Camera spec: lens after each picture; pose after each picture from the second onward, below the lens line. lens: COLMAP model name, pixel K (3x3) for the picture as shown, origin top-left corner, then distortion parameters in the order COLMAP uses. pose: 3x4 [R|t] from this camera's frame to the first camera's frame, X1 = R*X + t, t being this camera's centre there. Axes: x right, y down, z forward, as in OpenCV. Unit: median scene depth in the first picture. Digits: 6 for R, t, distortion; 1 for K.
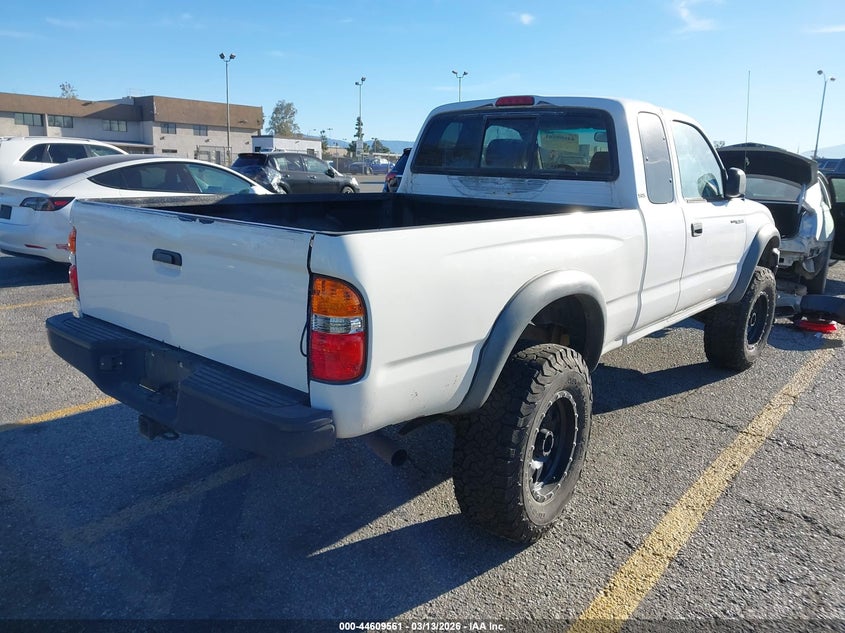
lens RADIAL K [[667.7, 0, 422.5], [0, 667.7, 316.5], [0, 0, 1]] dist [0.000717, -0.002279]
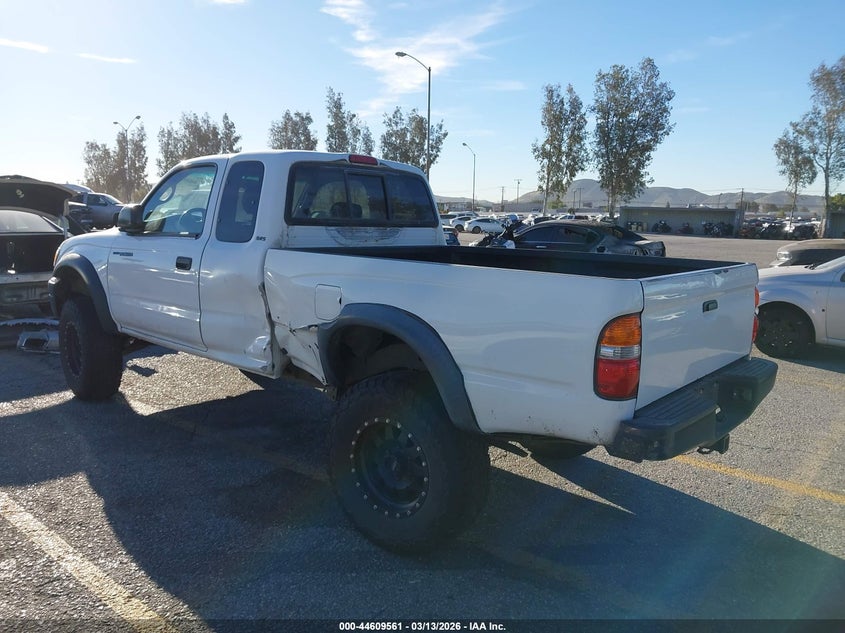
lens RADIAL K [[620.7, 0, 422.5], [0, 620.7, 316.5], [0, 0, 1]] dist [0.030187, -0.000464]
pose [[0.067779, -0.180246, 0.981283, -0.917472], [0.196544, 0.966684, 0.163989, -0.214204], [-0.978149, 0.181751, 0.100948, 0.825358]]
